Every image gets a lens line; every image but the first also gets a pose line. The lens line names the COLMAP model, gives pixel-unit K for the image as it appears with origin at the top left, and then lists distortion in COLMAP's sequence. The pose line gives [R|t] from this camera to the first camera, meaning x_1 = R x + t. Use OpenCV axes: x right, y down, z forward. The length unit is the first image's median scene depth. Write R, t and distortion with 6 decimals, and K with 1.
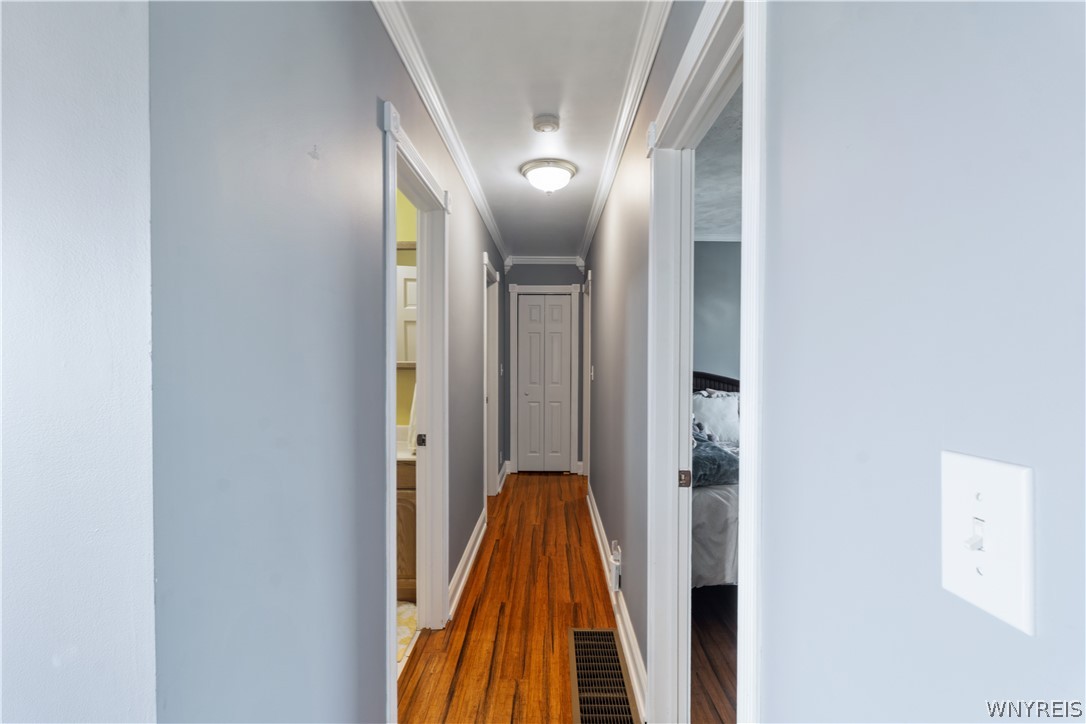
lens RADIAL K [[481.5, 0, 546.3], [0, 481.5, 358.3], [0, 0, 1]] dist [-0.002797, -0.000385]
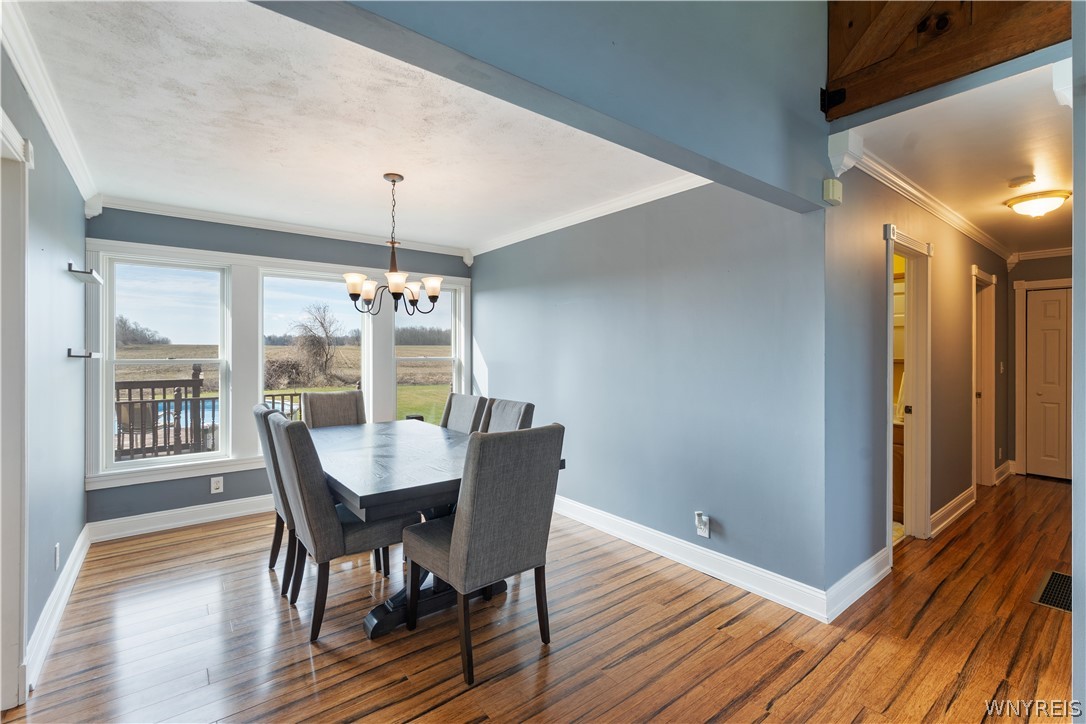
lens RADIAL K [[481.5, 0, 546.3], [0, 481.5, 358.3], [0, 0, 1]] dist [-0.002797, -0.000385]
pose [[0.627350, 0.002787, -0.778732, 0.174838], [-0.001431, 0.999996, 0.002426, 0.004705], [0.778736, -0.000408, 0.627352, -0.719017]]
